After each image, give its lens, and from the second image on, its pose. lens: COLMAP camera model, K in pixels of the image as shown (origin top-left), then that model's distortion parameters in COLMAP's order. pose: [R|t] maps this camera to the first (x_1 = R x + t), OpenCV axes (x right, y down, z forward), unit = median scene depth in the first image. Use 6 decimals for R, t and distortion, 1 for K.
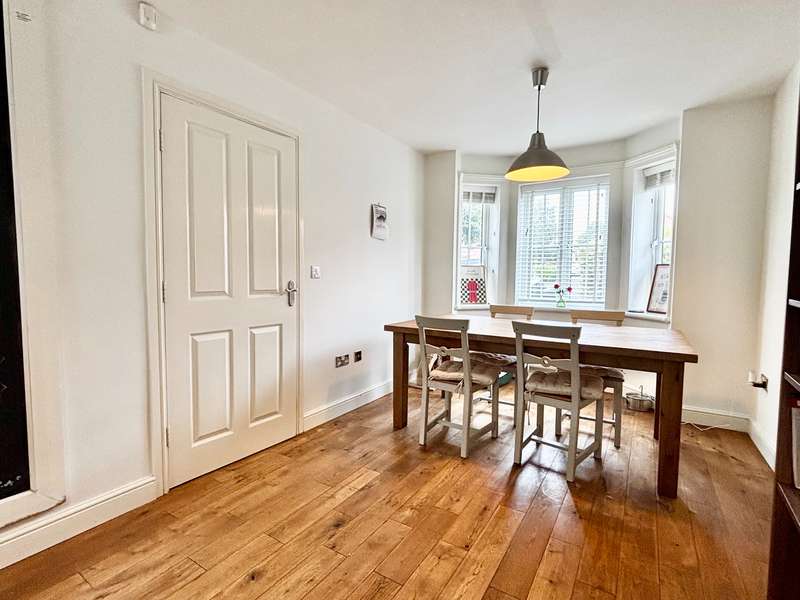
lens RADIAL K [[392.9, 0, 398.1], [0, 392.9, 298.4], [0, 0, 1]] dist [0.004323, -0.000117]
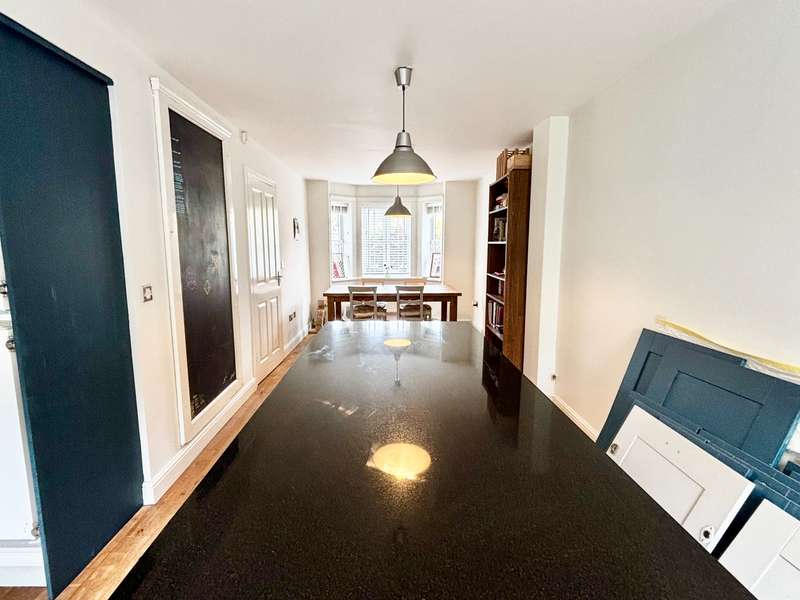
lens RADIAL K [[392.9, 0, 399.5], [0, 392.9, 300.2], [0, 0, 1]] dist [0.004323, -0.000117]
pose [[0.831846, -0.087868, 0.548007, -0.665764], [0.042069, 0.994530, 0.095604, -0.052704], [-0.553409, -0.056474, 0.830993, -0.629415]]
